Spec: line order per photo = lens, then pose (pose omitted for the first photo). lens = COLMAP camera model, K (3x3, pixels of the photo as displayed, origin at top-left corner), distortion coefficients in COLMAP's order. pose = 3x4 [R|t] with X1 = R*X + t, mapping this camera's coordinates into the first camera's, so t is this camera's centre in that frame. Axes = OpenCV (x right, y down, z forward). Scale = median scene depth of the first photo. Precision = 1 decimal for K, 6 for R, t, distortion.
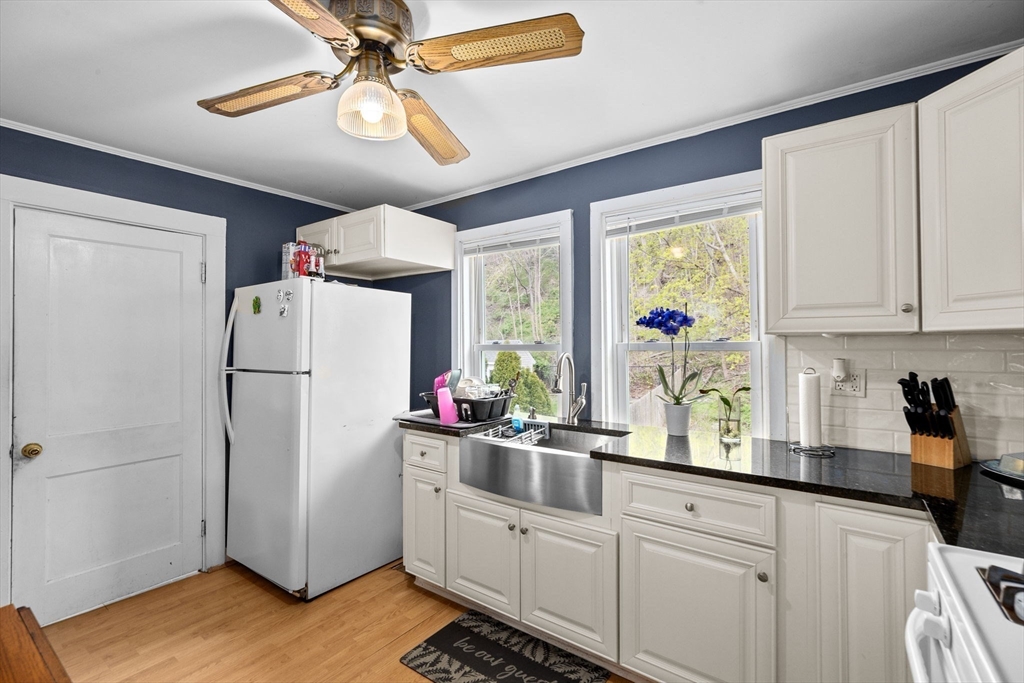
lens RADIAL K [[461.5, 0, 513.0], [0, 461.5, 336.8], [0, 0, 1]] dist [-0.010390, 0.006021]
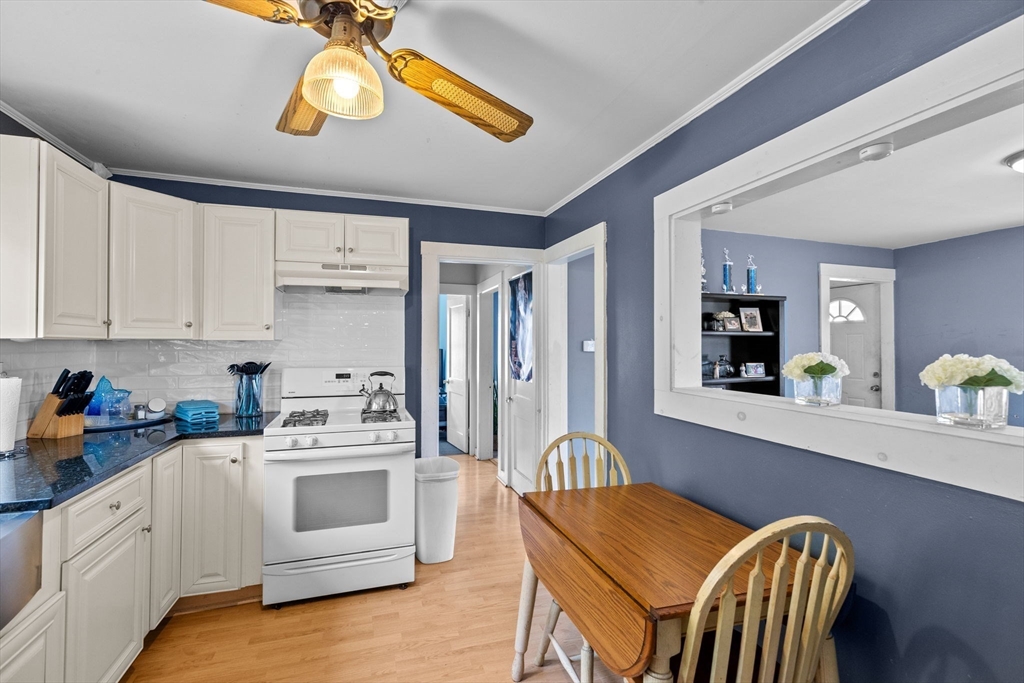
lens RADIAL K [[461.5, 0, 513.0], [0, 461.5, 336.8], [0, 0, 1]] dist [-0.010390, 0.006021]
pose [[-0.813514, 0.010438, 0.581451, -0.829357], [-0.007320, 0.999576, -0.028186, 0.011389], [-0.581499, -0.027186, -0.813093, 1.169027]]
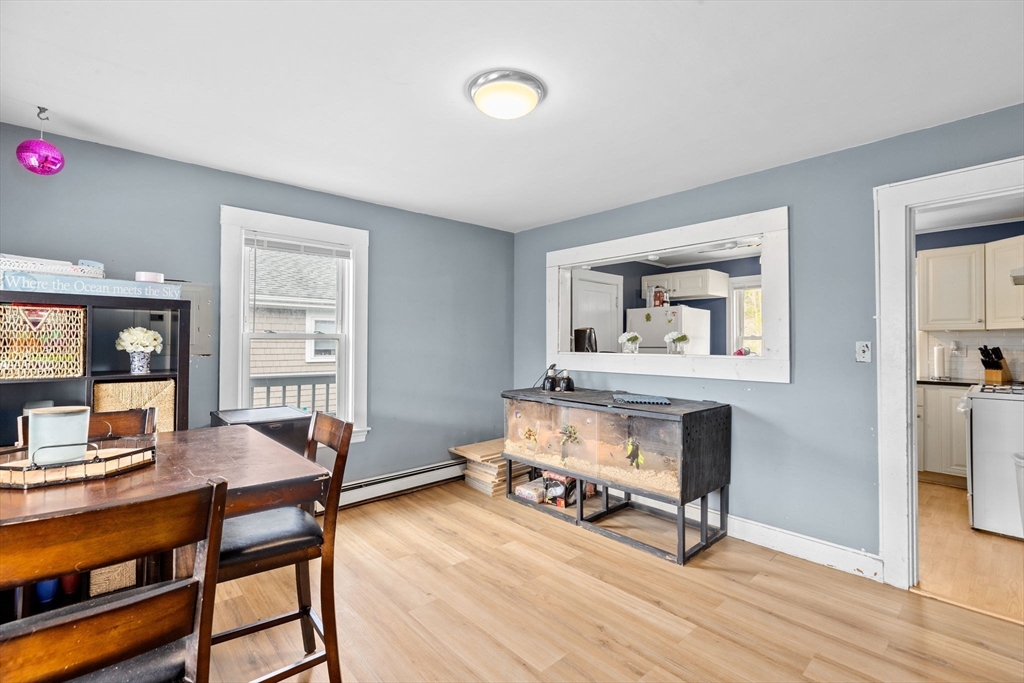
lens RADIAL K [[461.5, 0, 513.0], [0, 461.5, 336.8], [0, 0, 1]] dist [-0.010390, 0.006021]
pose [[0.980049, 0.004863, -0.198696, -1.069644], [-0.004874, 0.999988, 0.000435, 0.036763], [0.198696, 0.000542, 0.980061, -1.808175]]
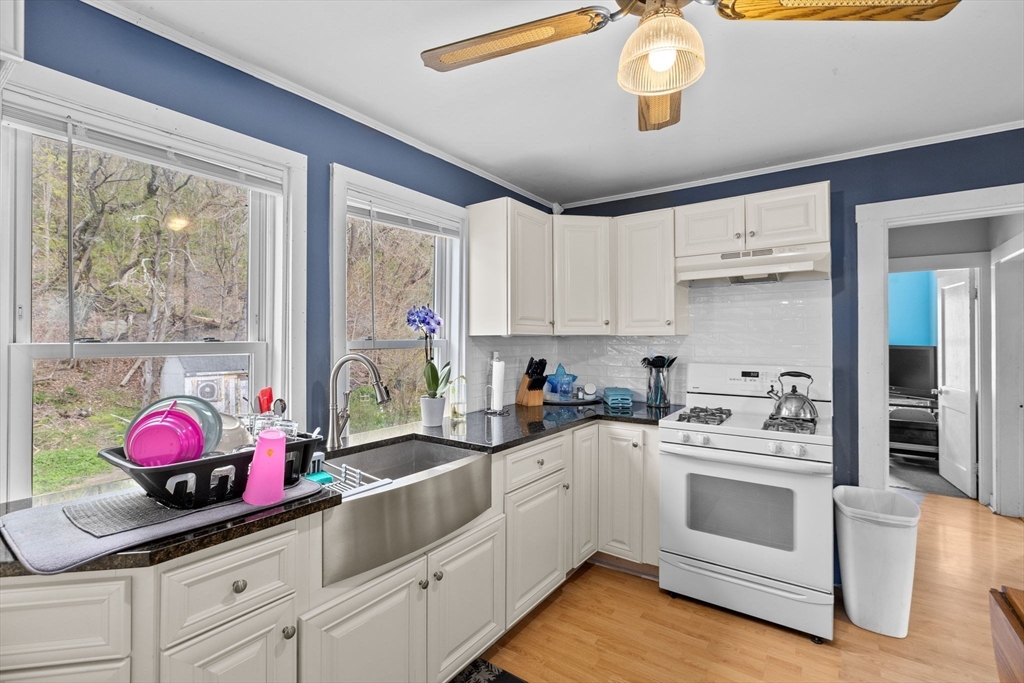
lens RADIAL K [[461.5, 0, 513.0], [0, 461.5, 336.8], [0, 0, 1]] dist [-0.010390, 0.006021]
pose [[-0.016033, 0.007205, 0.999845, -0.856249], [-0.014684, 0.999865, -0.007441, 0.010202], [-0.999764, -0.014801, -0.015925, 0.974883]]
